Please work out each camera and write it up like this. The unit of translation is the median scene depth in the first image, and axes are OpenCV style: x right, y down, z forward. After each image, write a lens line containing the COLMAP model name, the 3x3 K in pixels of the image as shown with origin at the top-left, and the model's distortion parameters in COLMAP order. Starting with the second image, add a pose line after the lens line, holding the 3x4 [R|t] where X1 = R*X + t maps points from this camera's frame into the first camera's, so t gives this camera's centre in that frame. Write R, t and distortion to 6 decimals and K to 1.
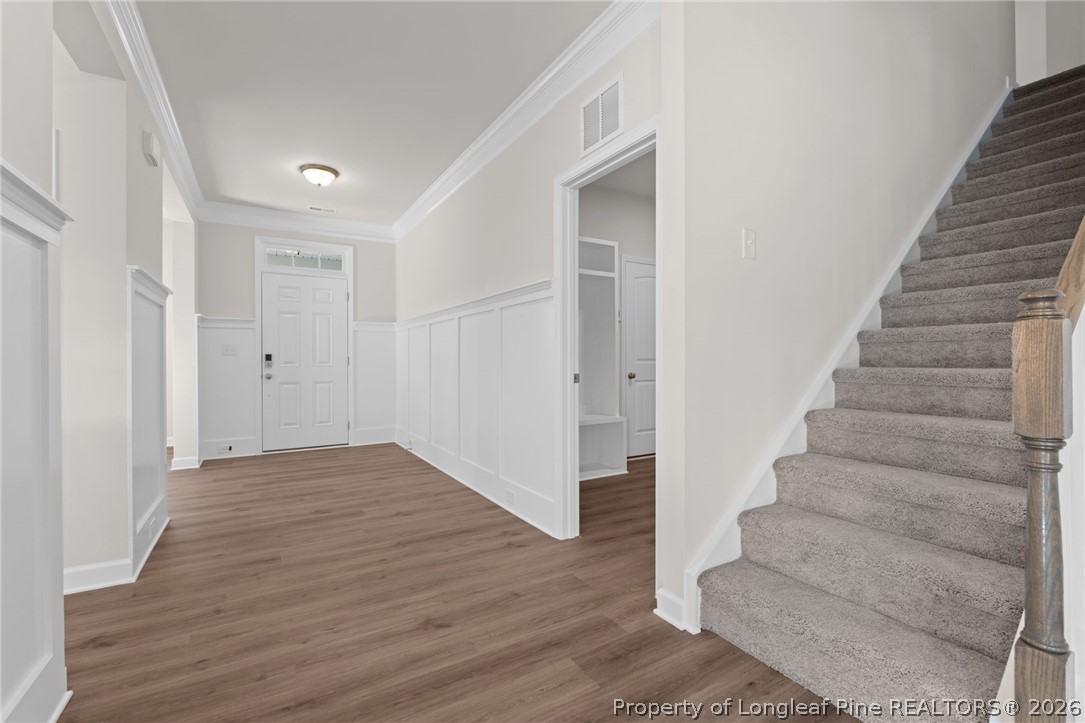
lens RADIAL K [[472.5, 0, 542.5], [0, 472.5, 358.9], [0, 0, 1]] dist [-0.009284, 0.000137]
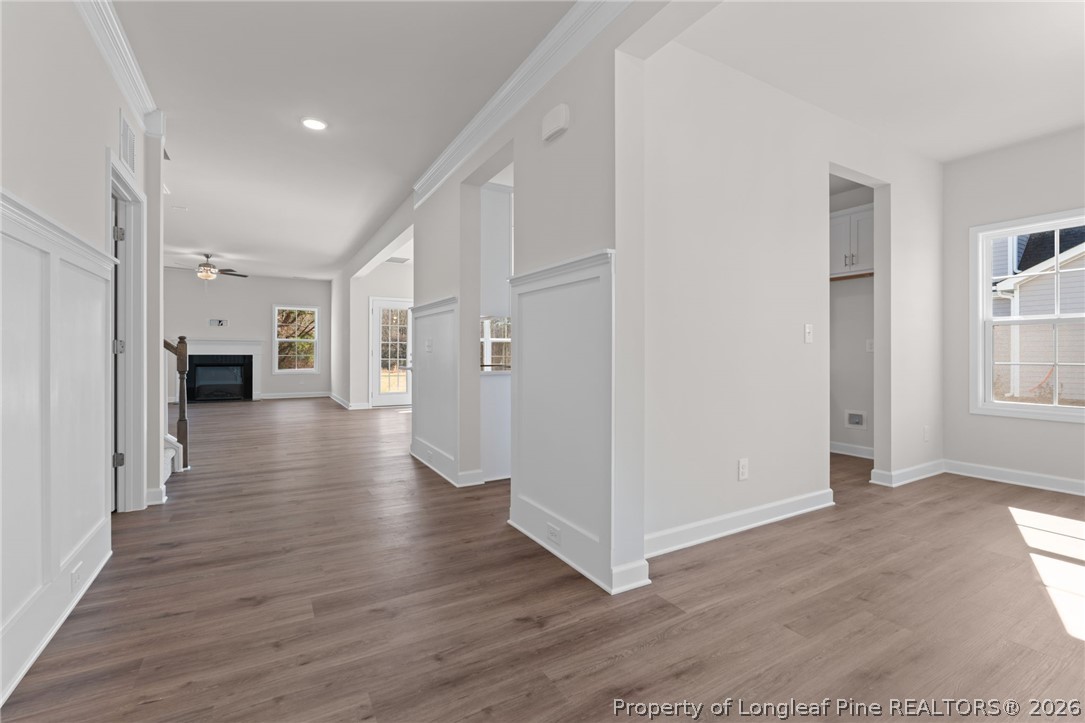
lens RADIAL K [[472.5, 0, 545.2], [0, 472.5, 345.2], [0, 0, 1]] dist [-0.009284, 0.000137]
pose [[-0.999993, 0.001718, 0.003371, -0.778254], [0.001676, 0.999923, -0.012279, -0.000265], [-0.003391, -0.012273, -0.999919, 1.843648]]
